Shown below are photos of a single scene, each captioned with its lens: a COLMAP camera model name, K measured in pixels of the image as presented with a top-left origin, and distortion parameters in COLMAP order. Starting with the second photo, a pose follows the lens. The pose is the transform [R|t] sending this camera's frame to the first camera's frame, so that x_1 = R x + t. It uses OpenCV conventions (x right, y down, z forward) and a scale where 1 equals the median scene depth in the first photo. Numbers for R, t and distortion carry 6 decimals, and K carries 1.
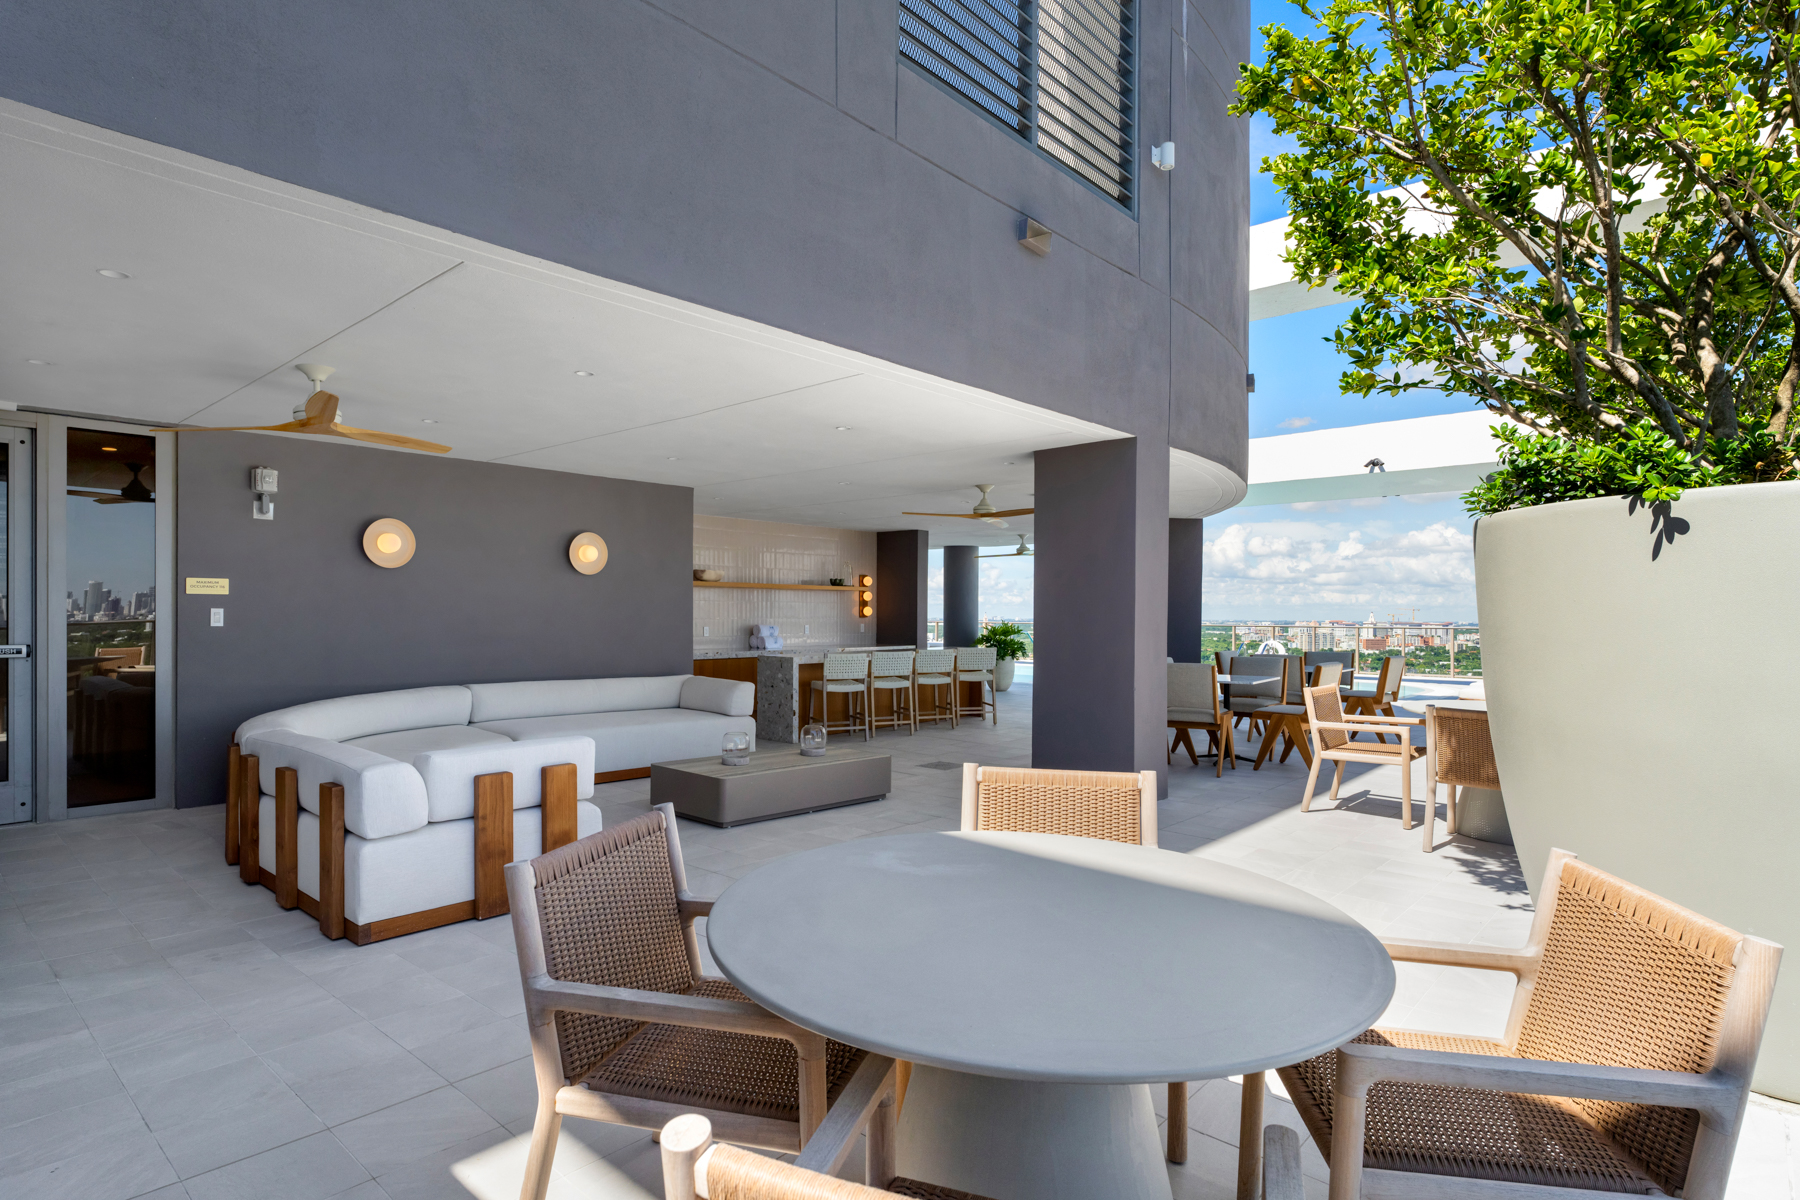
lens RADIAL K [[943.1, 0, 895.5], [0, 943.1, 609.5], [0, 0, 1]] dist [0.001282, 0.000046]
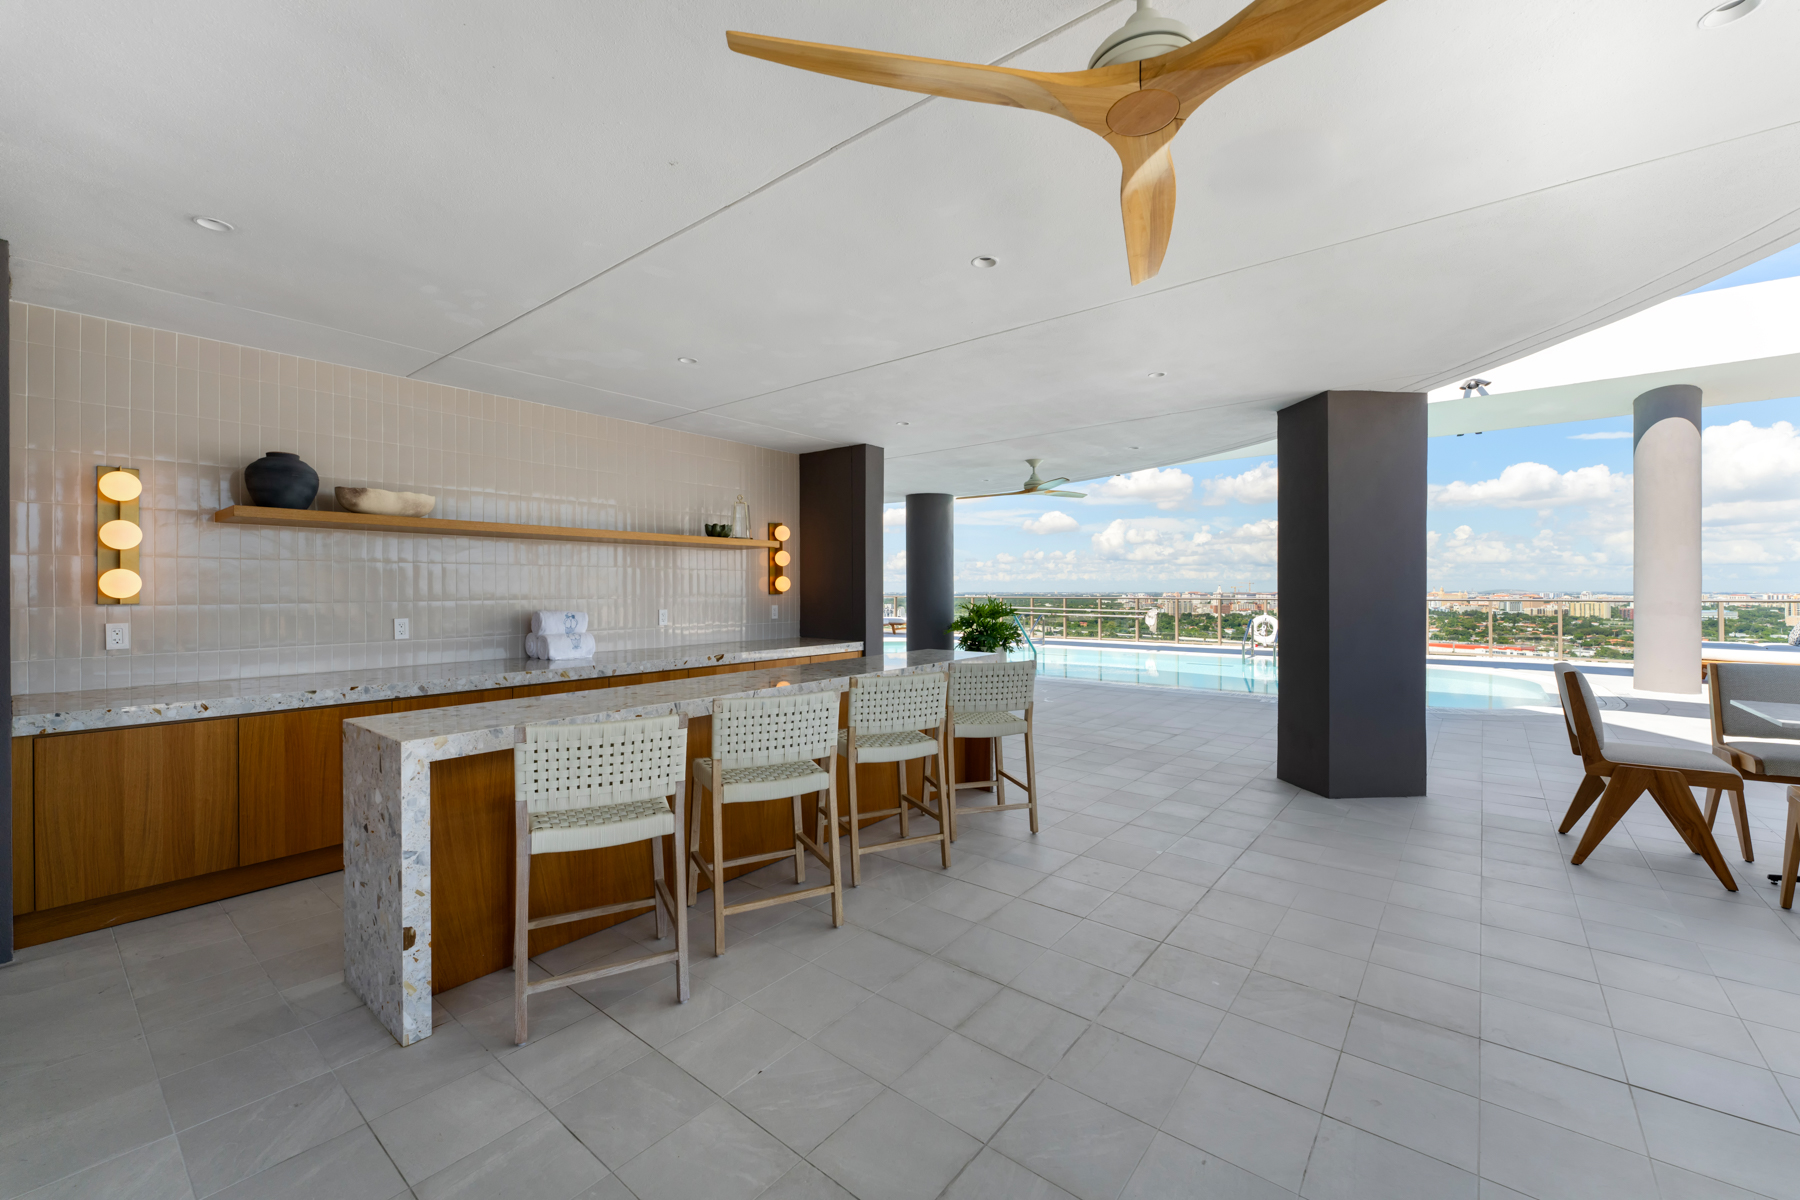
lens RADIAL K [[718.7, 0, 900.3], [0, 718.7, 592.6], [0, 0, 1]] dist [0.001242, 0.000094]
pose [[0.998558, -0.007486, 0.053150, 0.017070], [0.006974, 0.999928, 0.009809, 0.002928], [-0.053219, -0.009424, 0.998538, 0.444943]]
